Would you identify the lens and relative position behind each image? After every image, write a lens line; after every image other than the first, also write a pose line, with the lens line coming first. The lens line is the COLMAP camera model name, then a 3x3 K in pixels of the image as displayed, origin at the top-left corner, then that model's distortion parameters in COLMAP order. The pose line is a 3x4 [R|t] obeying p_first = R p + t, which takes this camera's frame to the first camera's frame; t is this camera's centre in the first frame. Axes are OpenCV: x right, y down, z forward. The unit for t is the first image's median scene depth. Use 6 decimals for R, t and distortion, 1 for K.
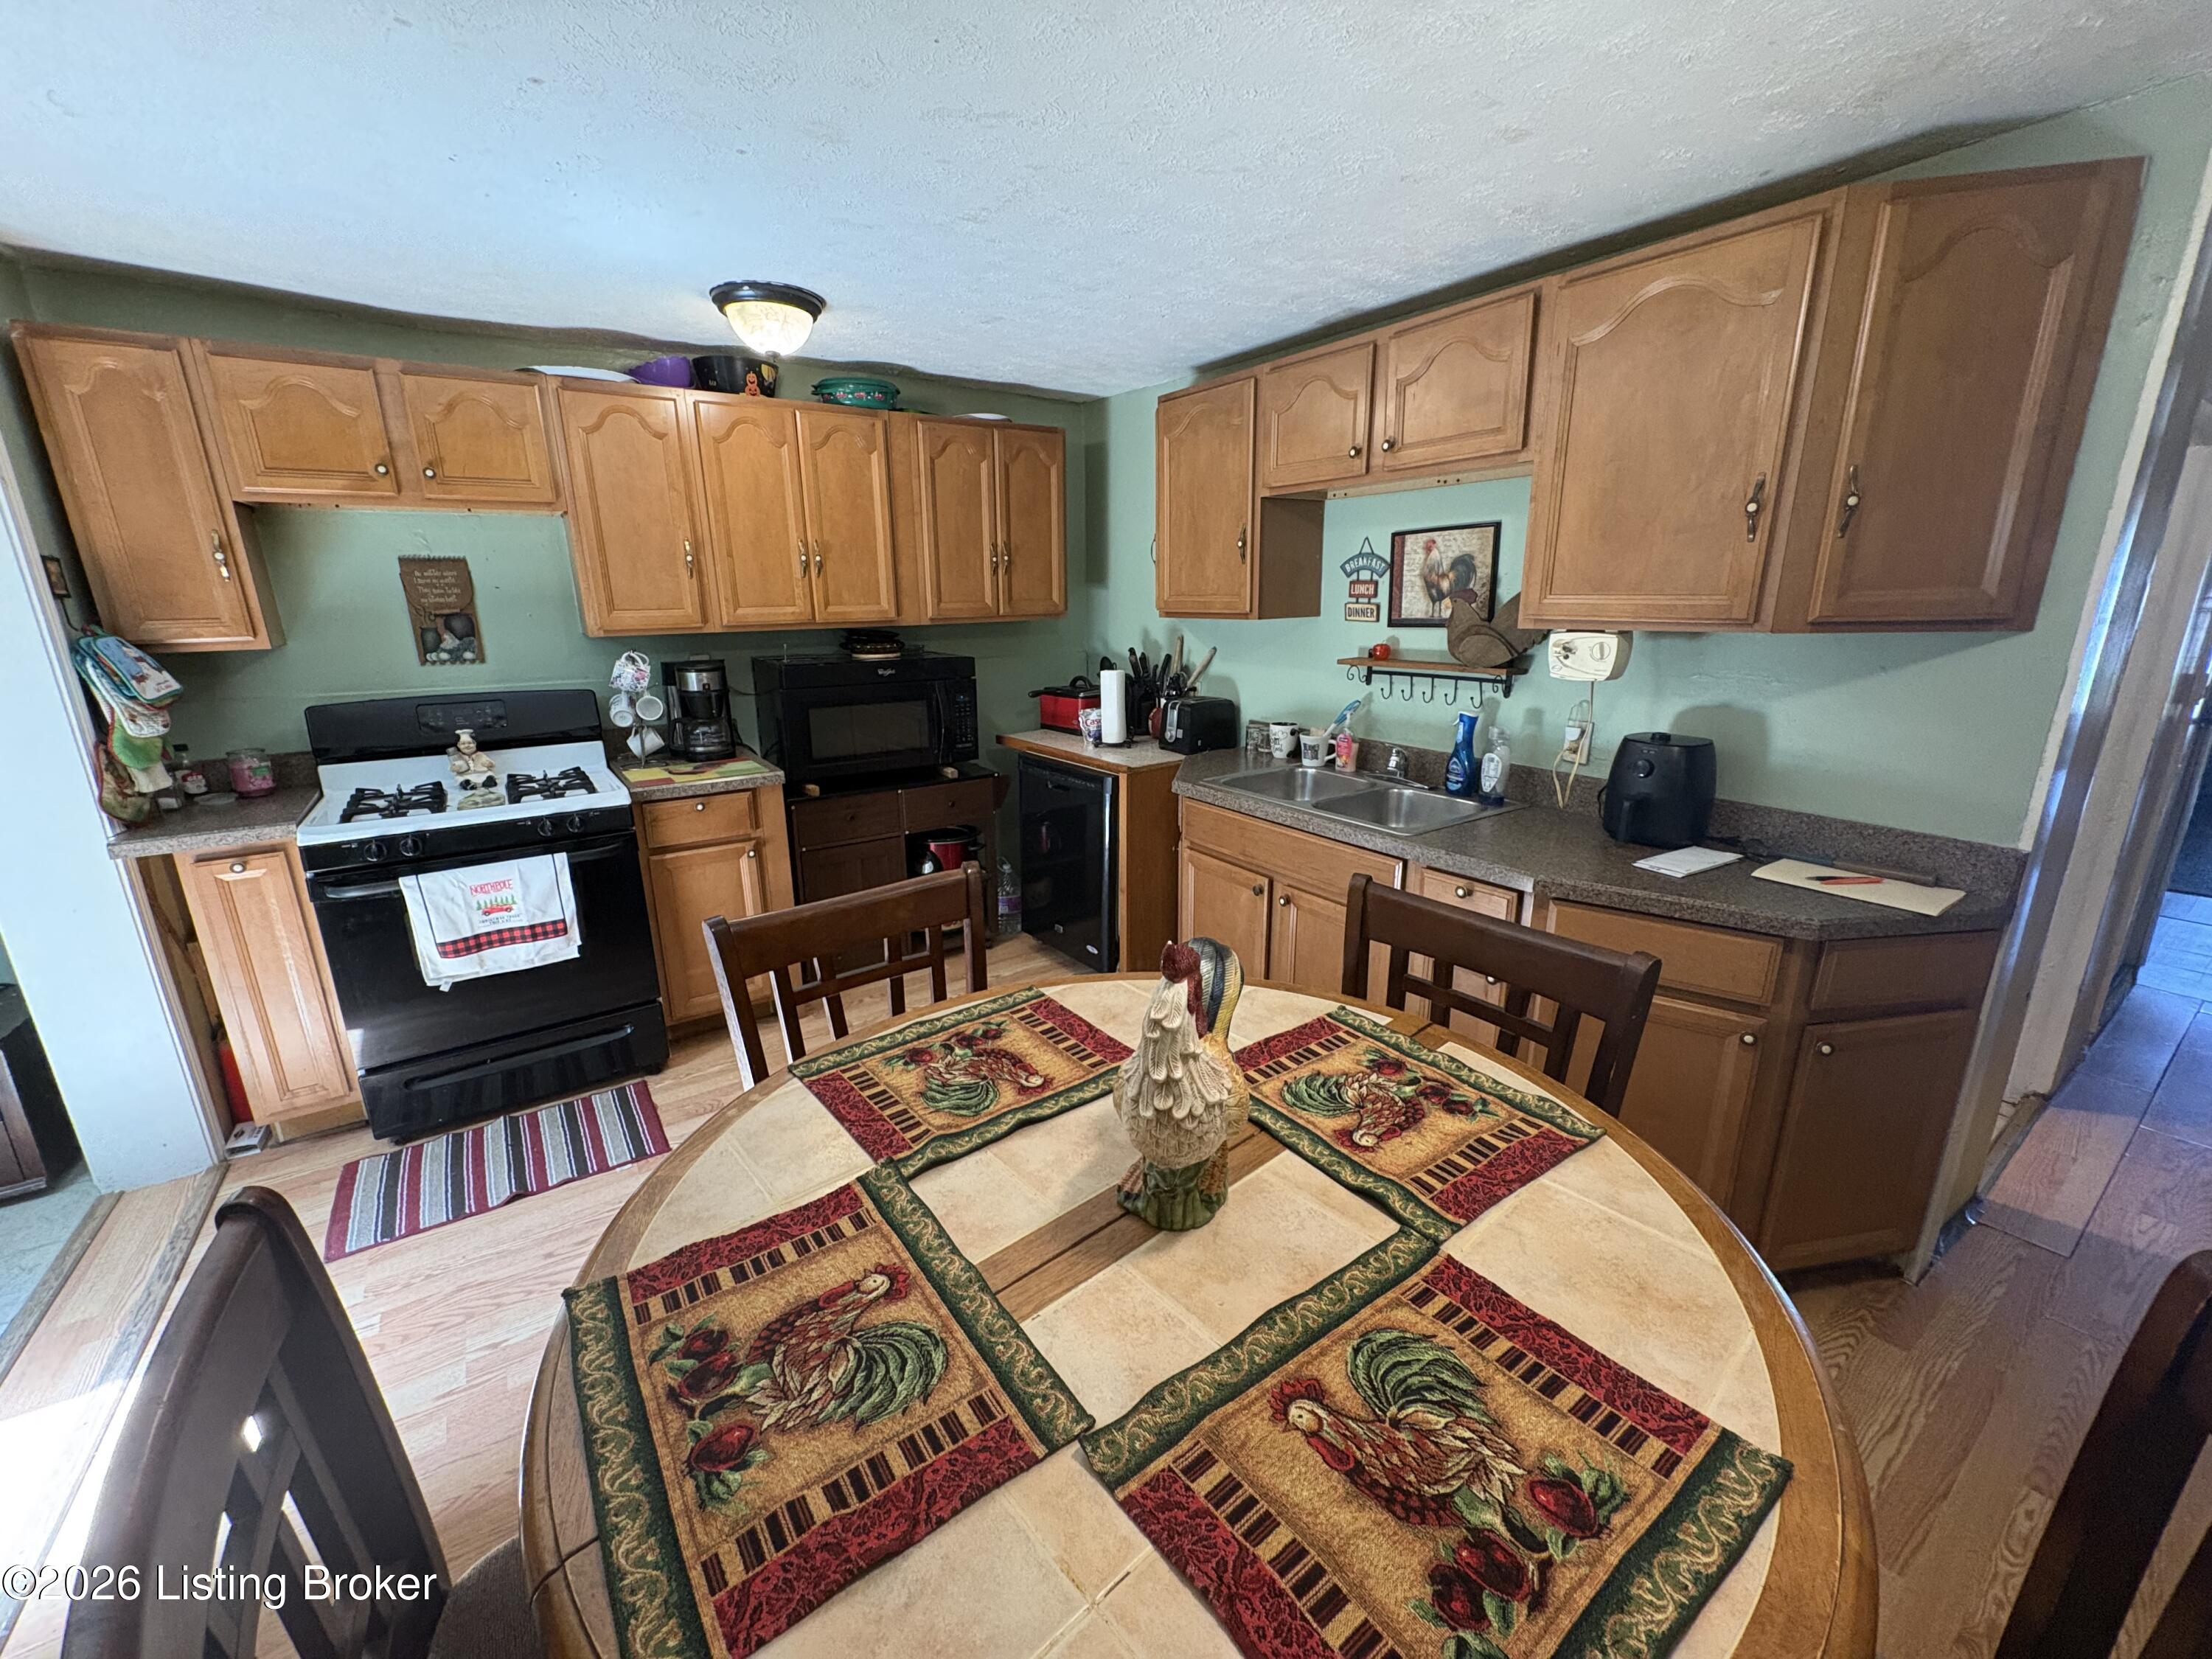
lens RADIAL K [[886.3, 0, 1107.3], [0, 886.3, 826.4], [0, 0, 1]] dist [-0.001155, -0.000089]
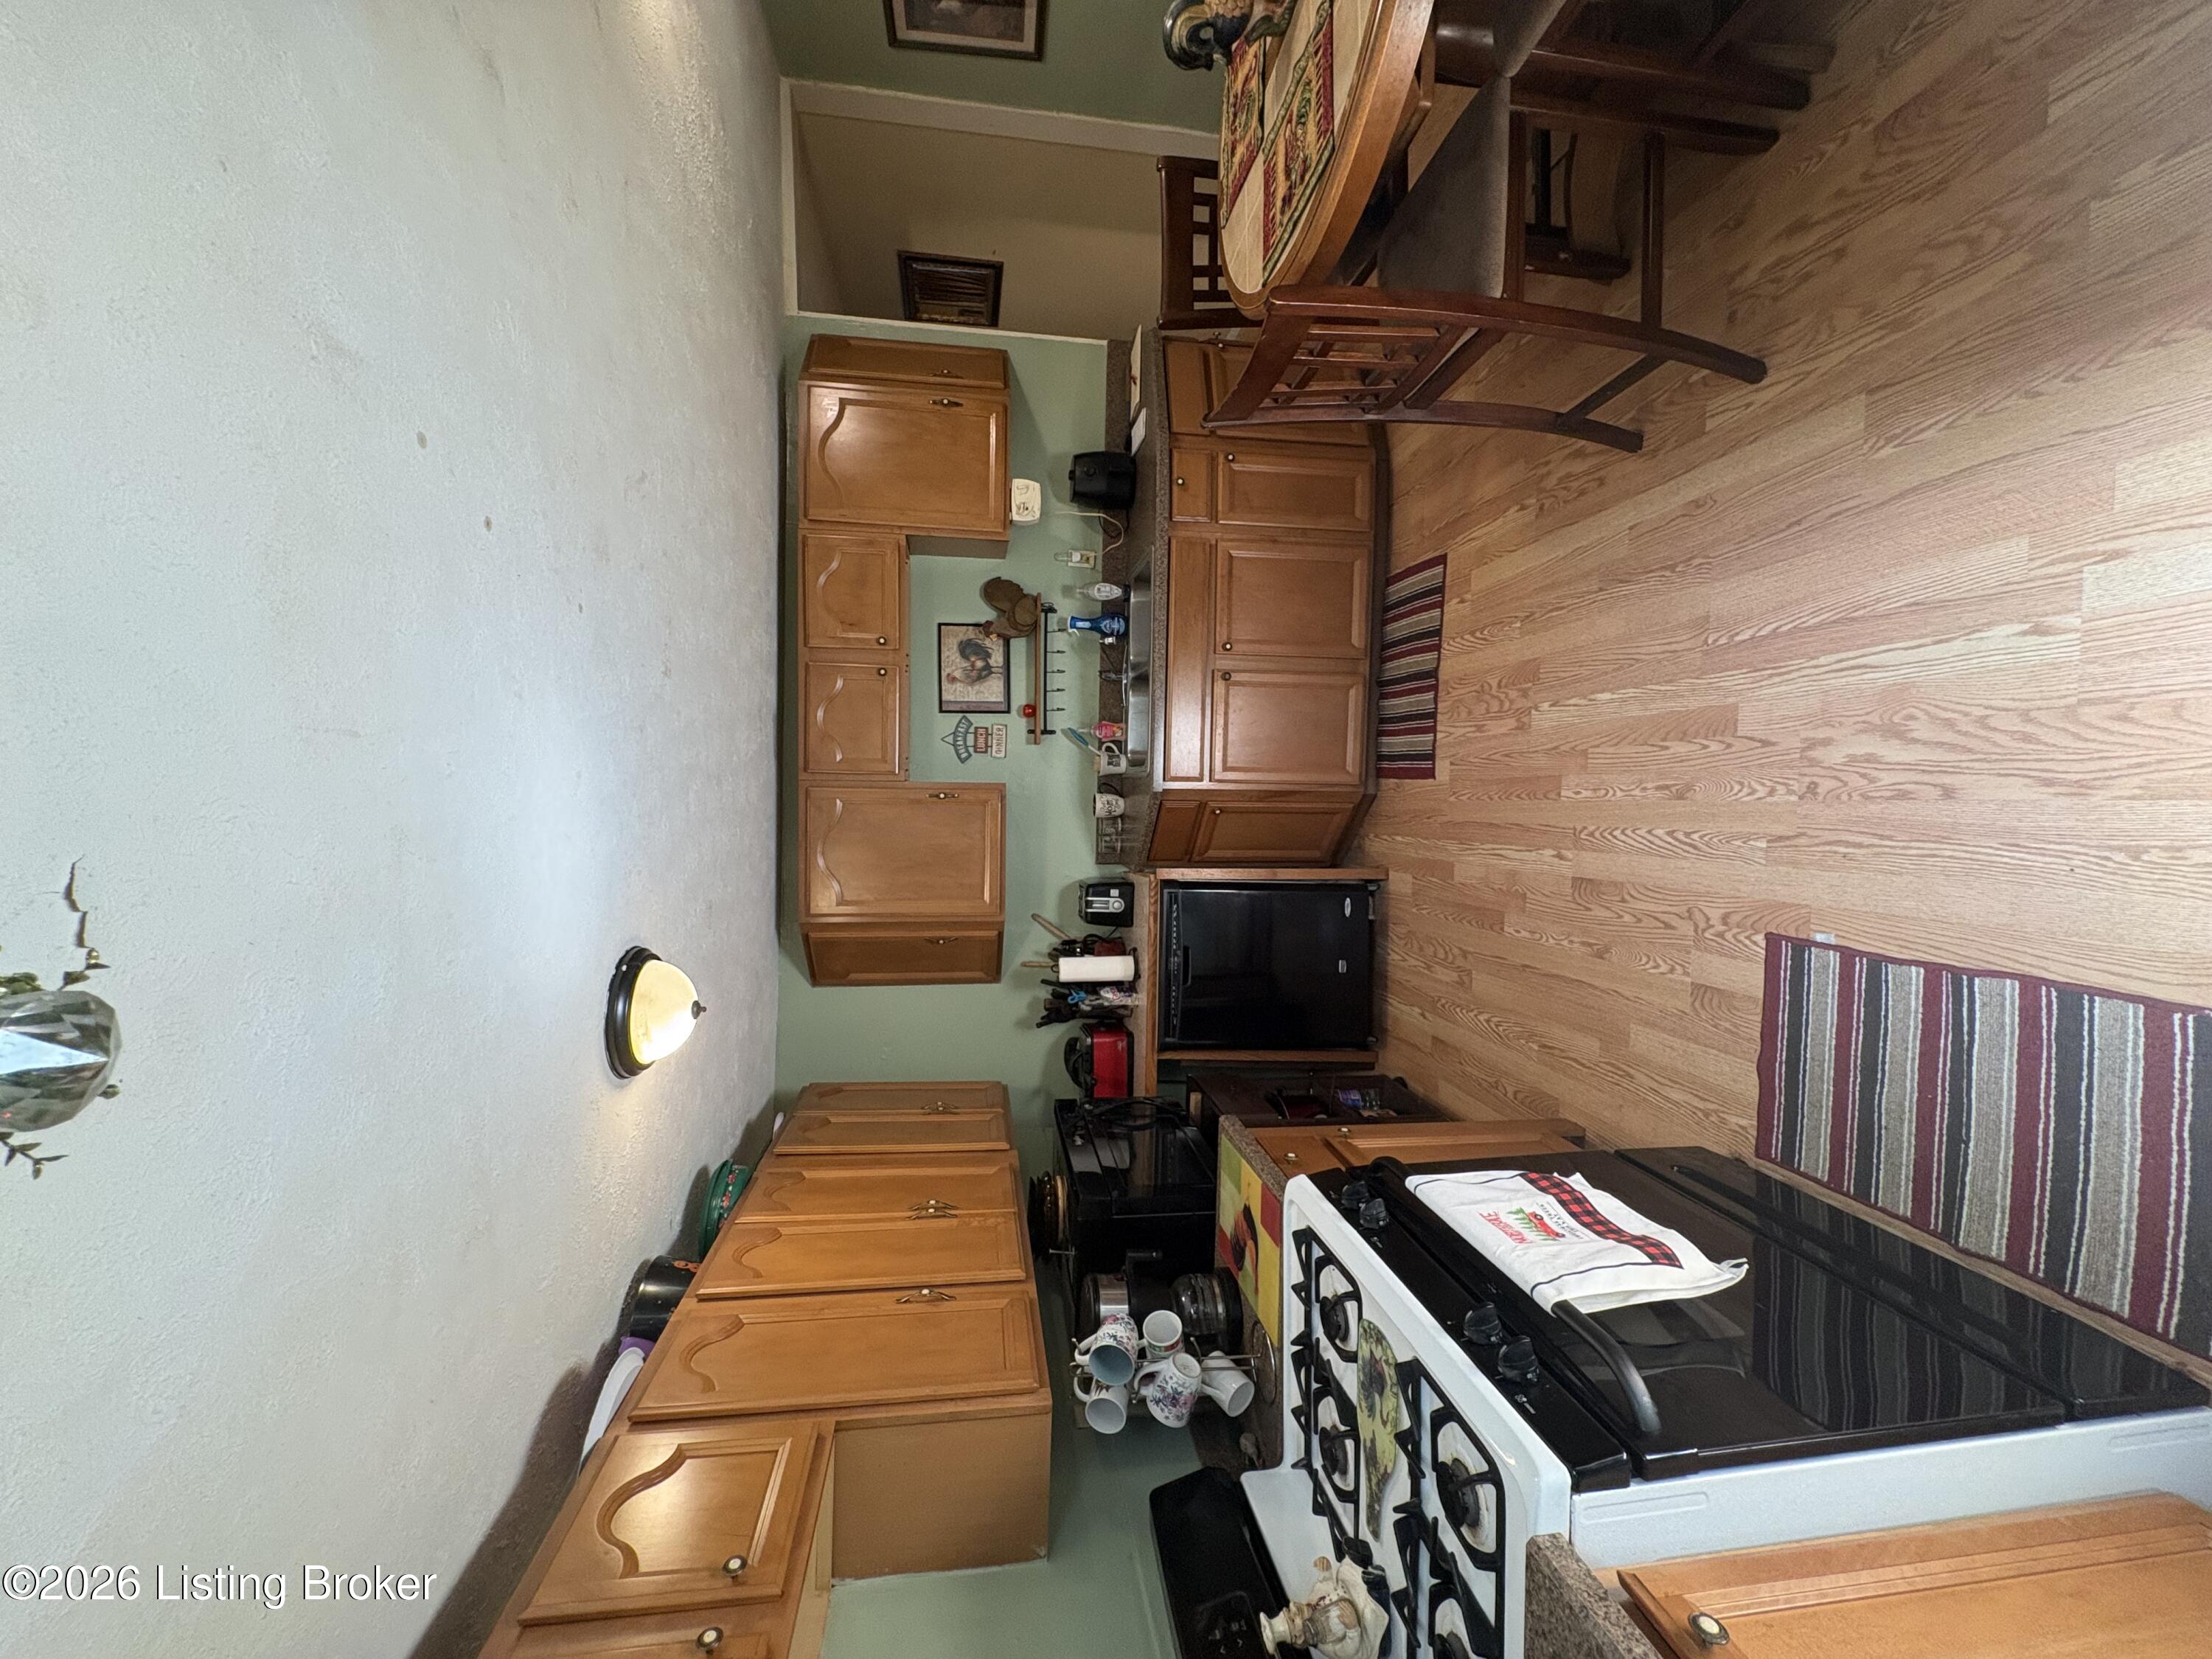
lens RADIAL K [[886.3, 0, 1102.1], [0, 886.3, 828.9], [0, 0, 1]] dist [-0.001155, -0.000089]
pose [[-0.099968, -0.597056, 0.795946, -0.857285], [0.981137, -0.192177, -0.020929, -0.104164], [0.165459, 0.778840, 0.605005, 0.391653]]
